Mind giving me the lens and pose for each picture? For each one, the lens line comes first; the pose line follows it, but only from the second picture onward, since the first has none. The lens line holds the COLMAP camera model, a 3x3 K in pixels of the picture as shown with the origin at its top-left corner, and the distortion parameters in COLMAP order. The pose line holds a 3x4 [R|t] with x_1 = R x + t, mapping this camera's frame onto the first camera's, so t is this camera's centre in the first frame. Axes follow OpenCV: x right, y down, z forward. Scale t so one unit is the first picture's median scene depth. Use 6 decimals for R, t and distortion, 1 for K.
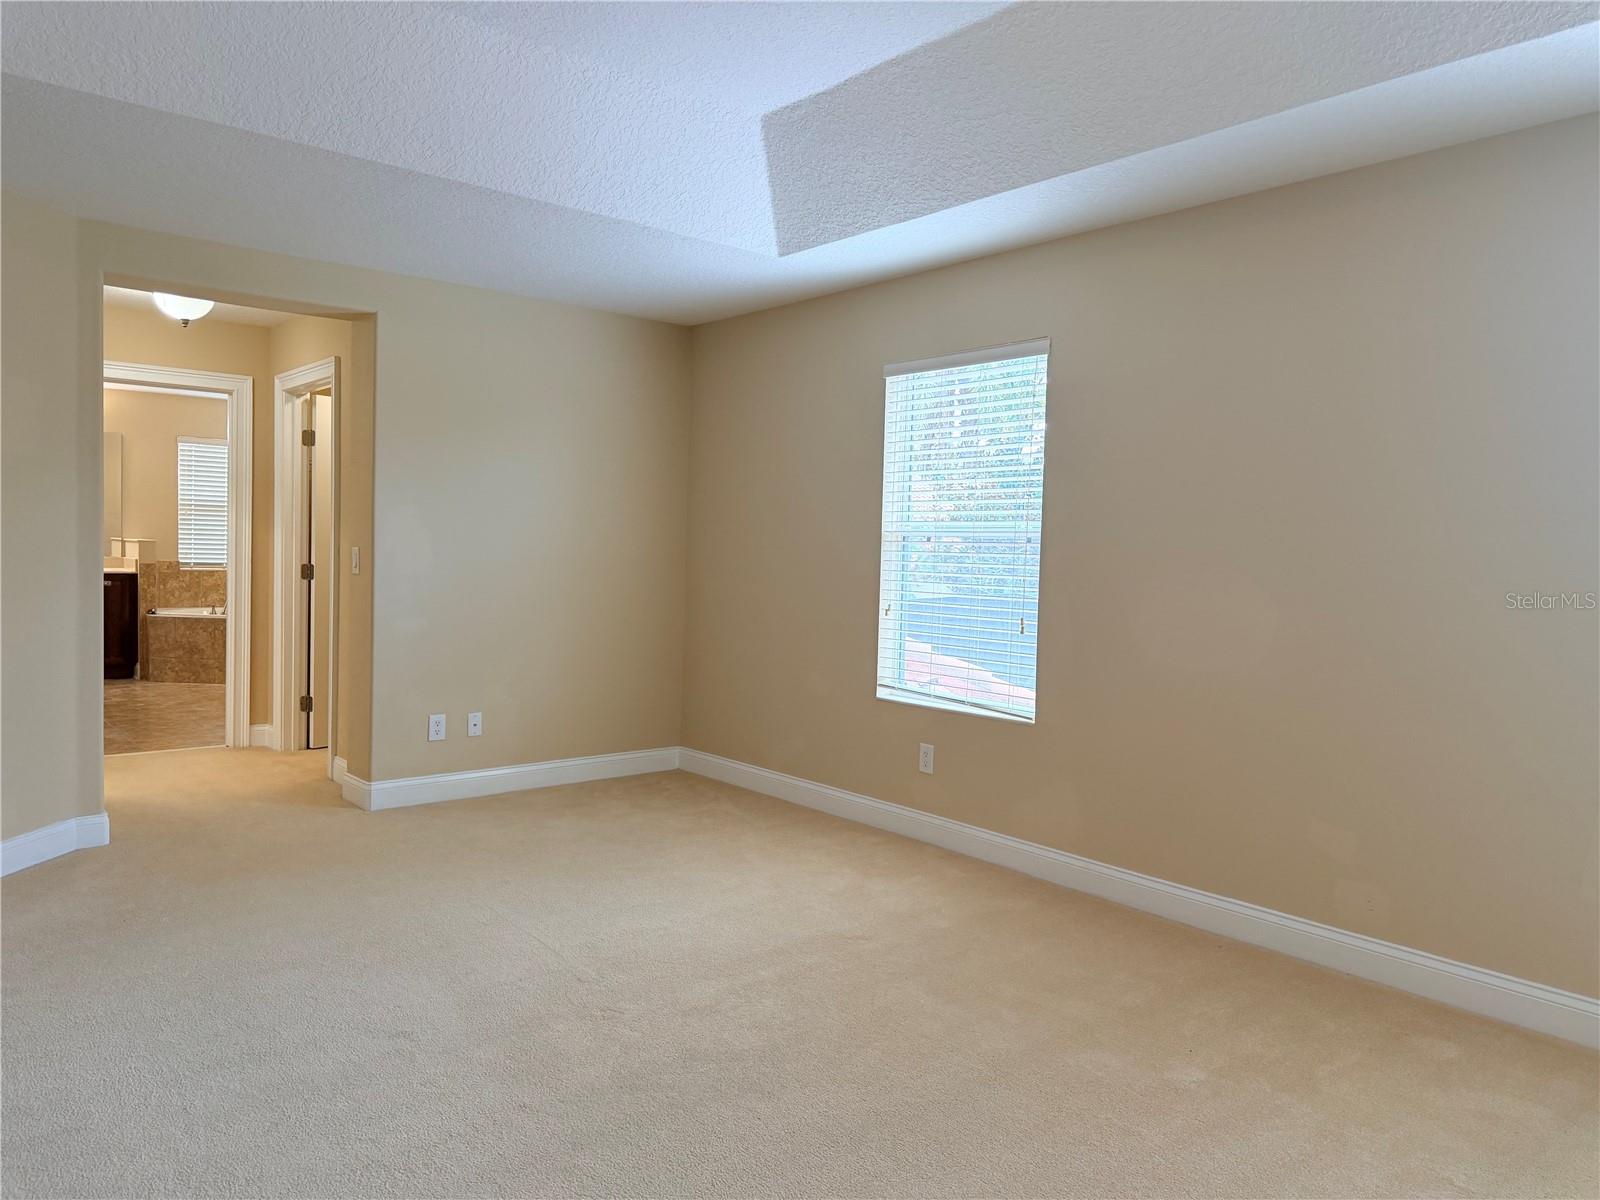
lens RADIAL K [[1102.3, 0, 816.3], [0, 1102.3, 595.6], [0, 0, 1]] dist [0.057371, -0.061111]
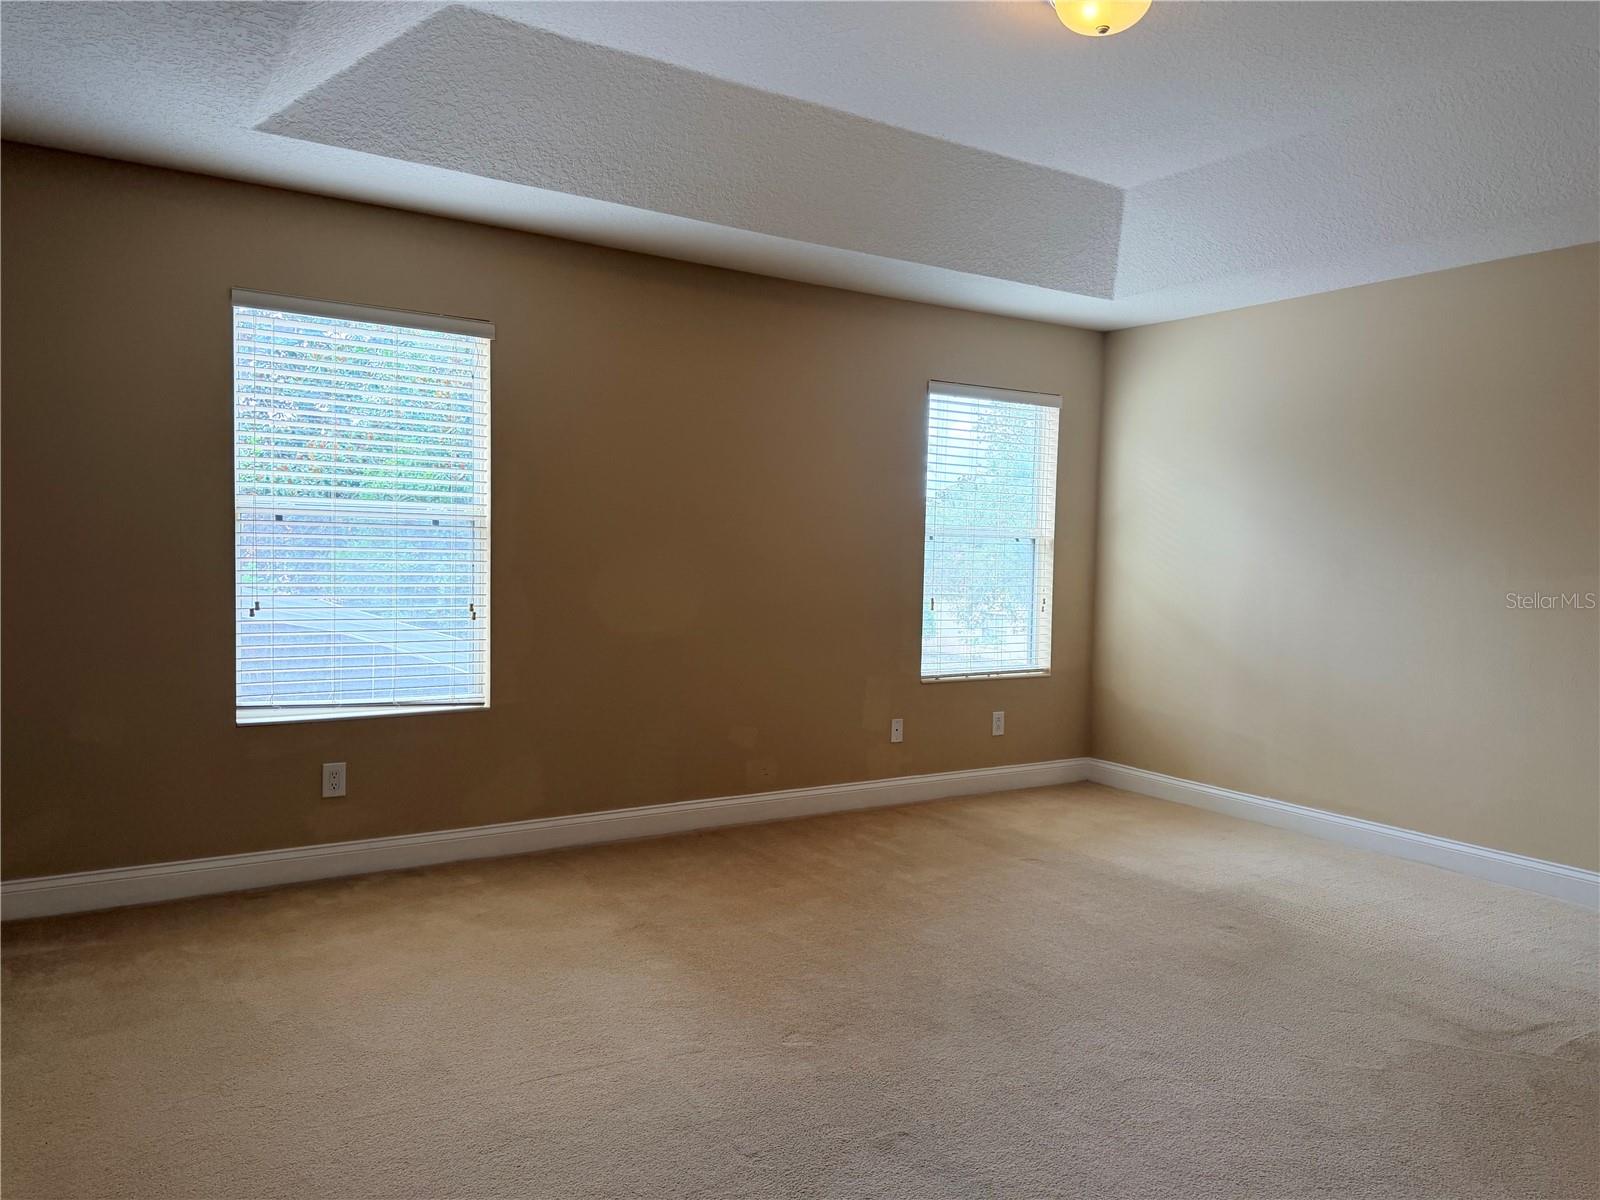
lens RADIAL K [[1136.0, 0, 800.0], [0, 1136.0, 600.0], [0, 0, 1]] dist [0.007810, -0.027095]
pose [[0.105891, -0.065666, 0.992207, -0.738534], [0.021025, 0.997742, 0.063789, -0.038905], [-0.994155, 0.014107, 0.107033, 0.570827]]
